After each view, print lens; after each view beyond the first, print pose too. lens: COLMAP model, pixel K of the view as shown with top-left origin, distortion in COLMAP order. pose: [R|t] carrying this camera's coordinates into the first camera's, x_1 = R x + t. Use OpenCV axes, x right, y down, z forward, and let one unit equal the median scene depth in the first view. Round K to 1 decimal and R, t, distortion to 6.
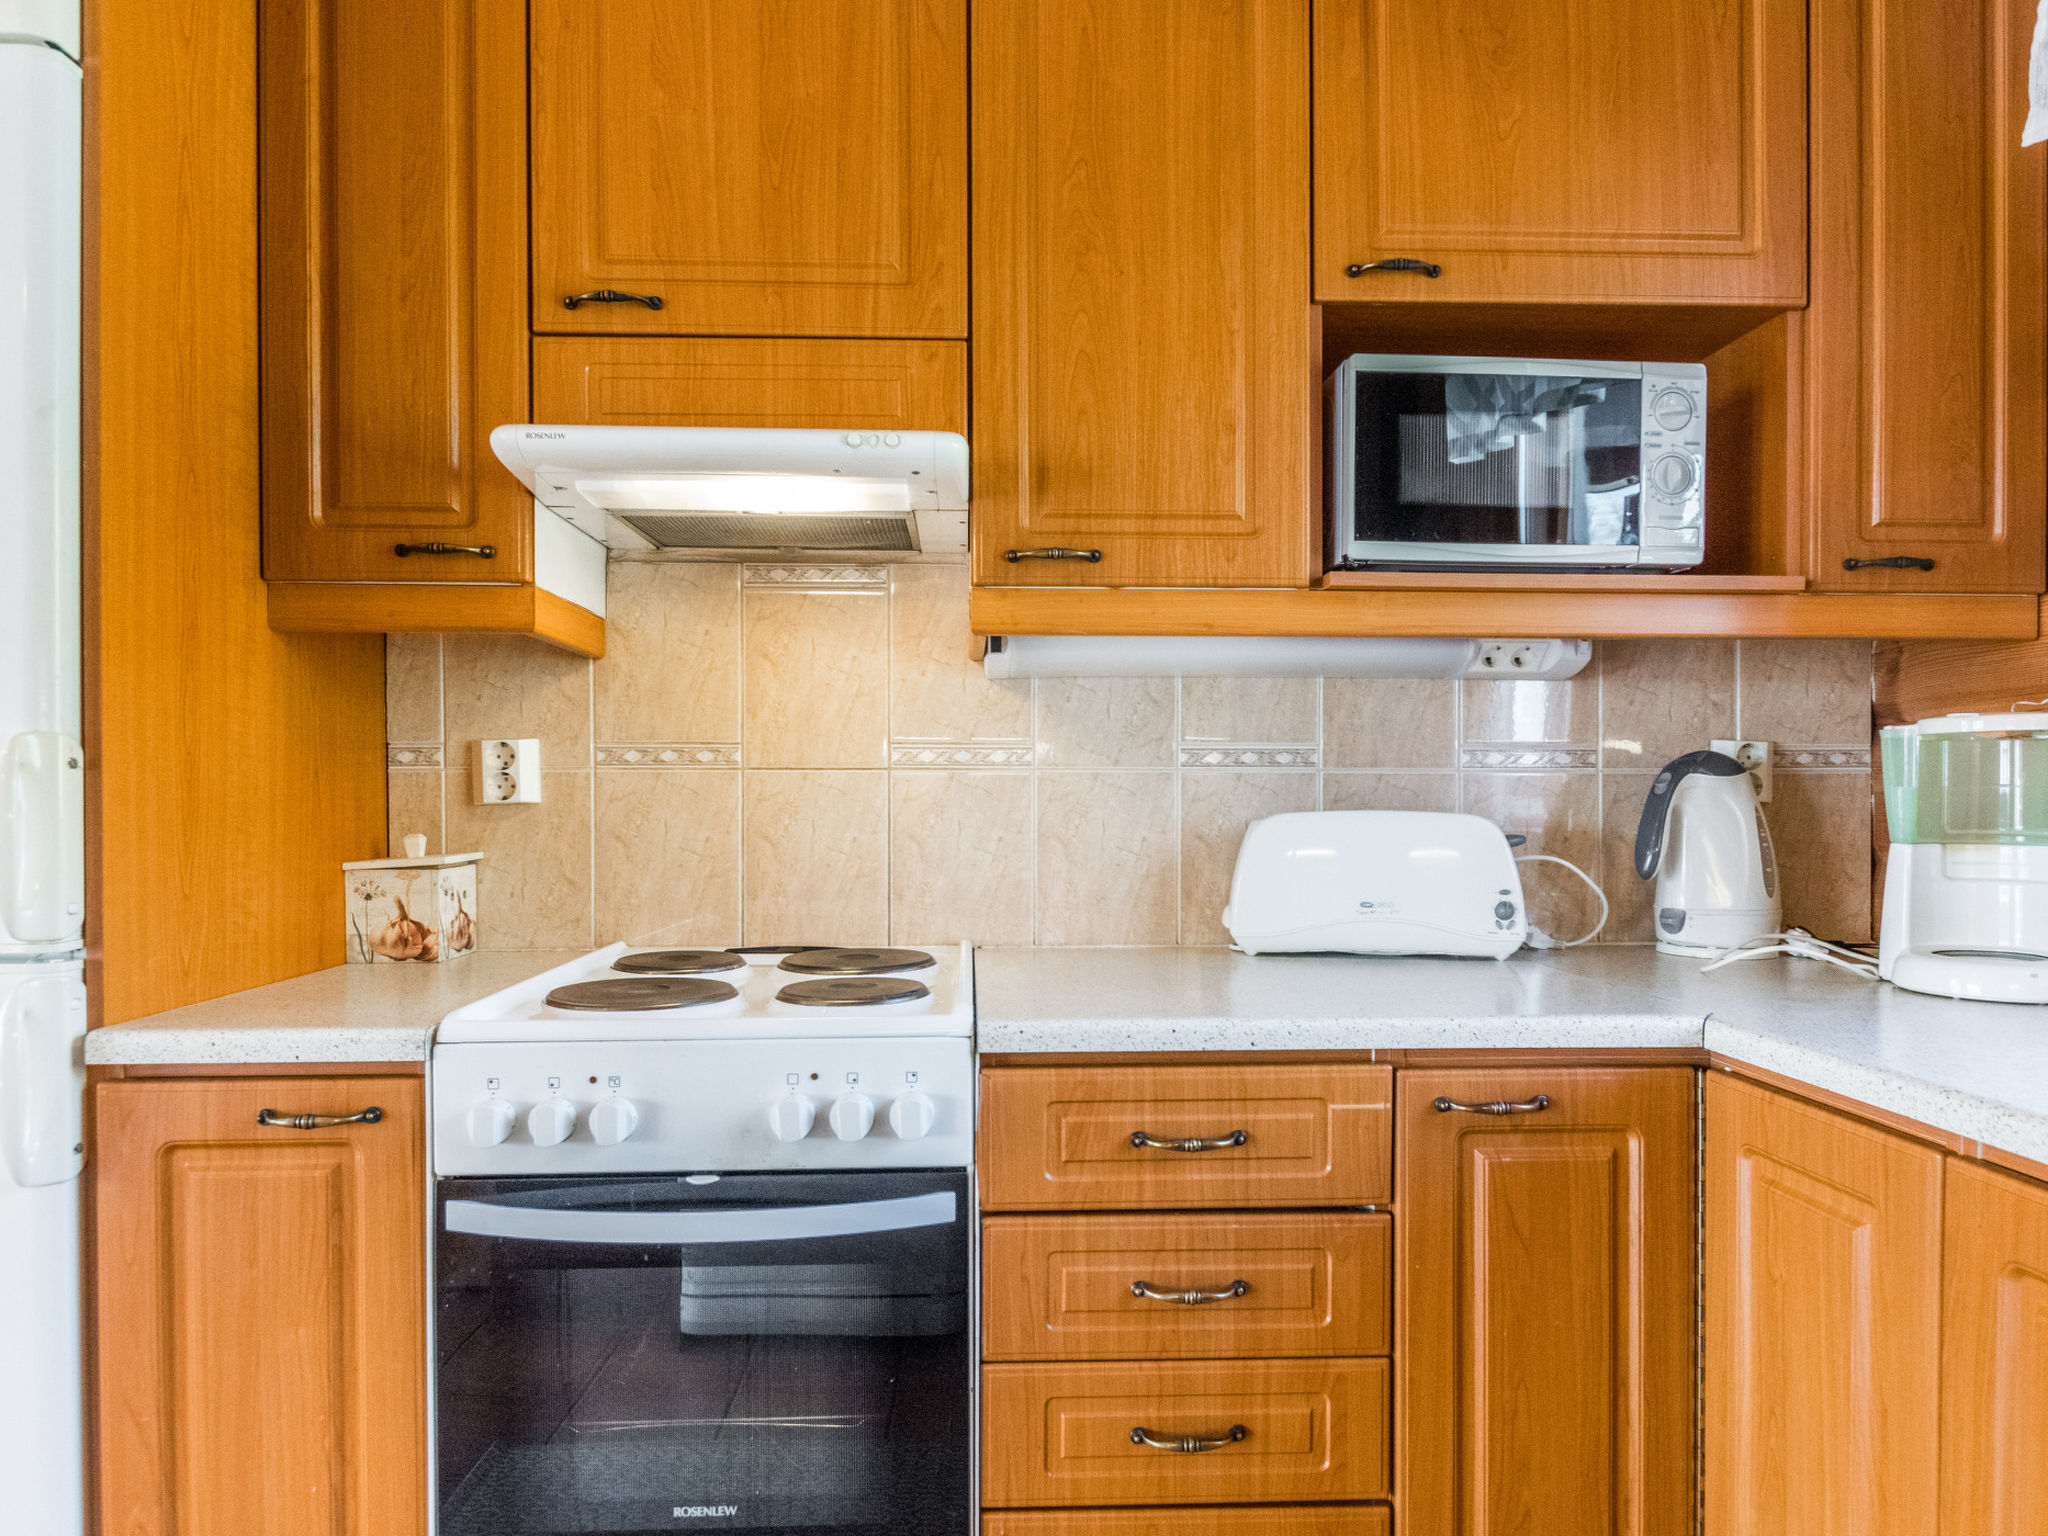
lens RADIAL K [[1207.6, 0, 1022.5], [0, 1207.6, 809.9], [0, 0, 1]] dist [-0.001554, -0.001060]
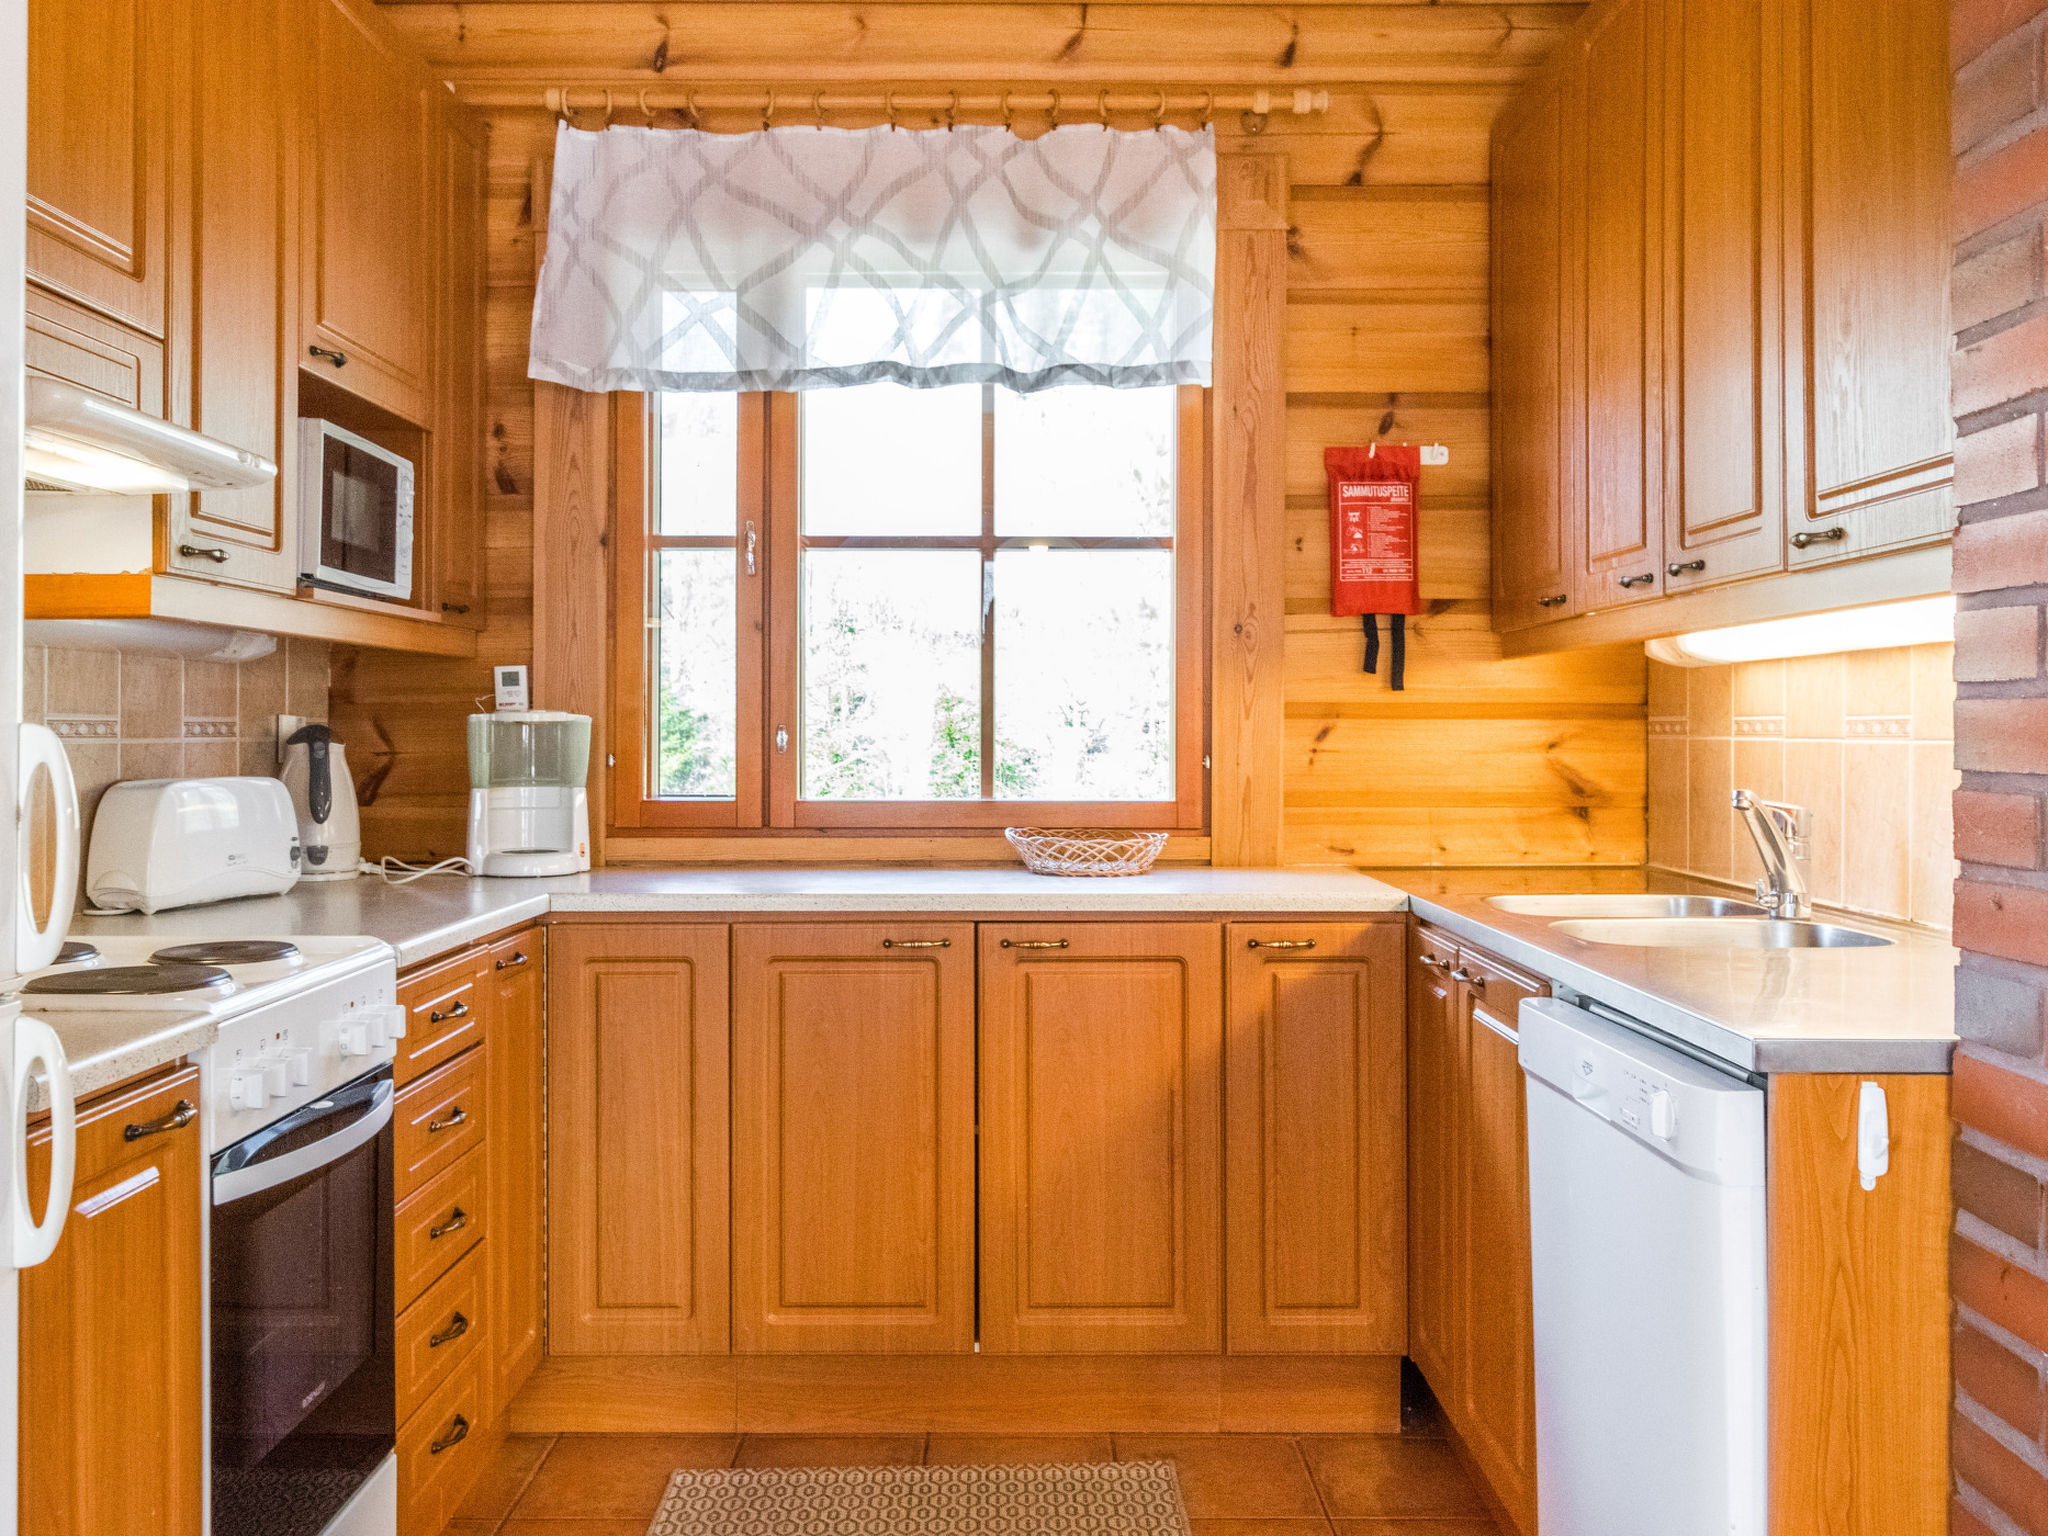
lens RADIAL K [[1771.8, 0, 1021.9], [0, 1771.8, 724.7], [0, 0, 1]] dist [-0.006297, -0.001400]
pose [[0.039310, 0.000968, 0.999227, -1.572733], [0.013535, 0.999907, -0.001501, -0.042608], [-0.999135, 0.013584, 0.039294, 0.196508]]
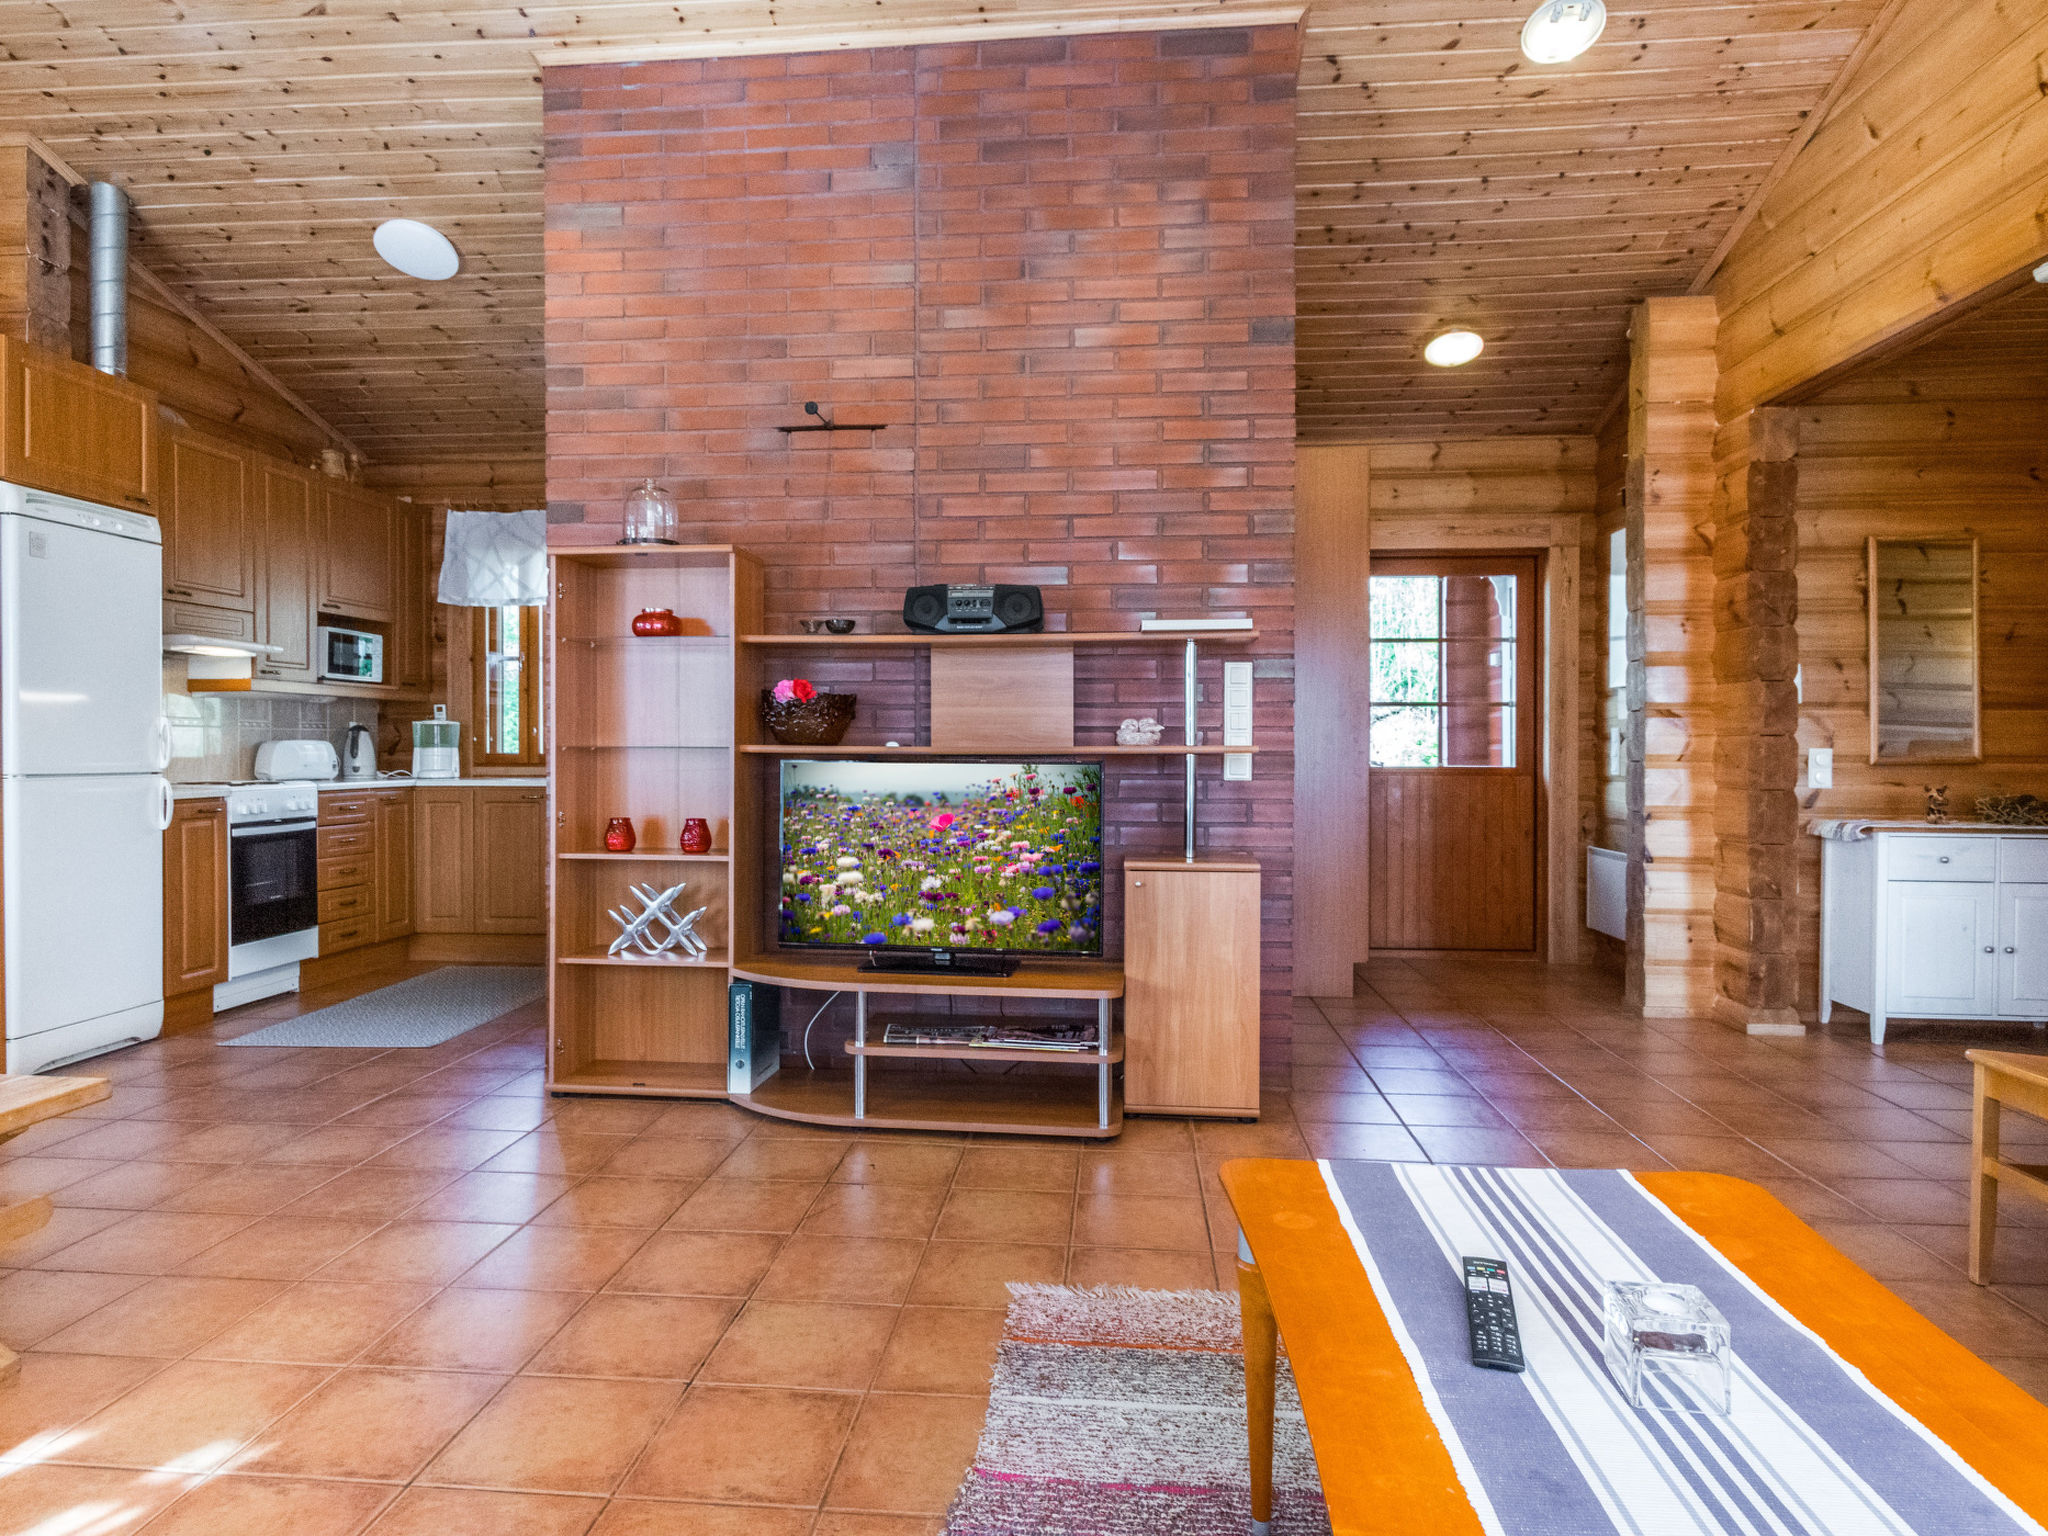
lens RADIAL K [[1186.7, 0, 1020.8], [0, 1186.7, 761.4], [0, 0, 1]] dist [0.029376, -0.000208]
pose [[0.128513, -0.013473, 0.991616, -3.439886], [0.008839, 0.999884, 0.012440, 0.044573], [-0.991668, 0.007166, 0.128617, -1.829659]]
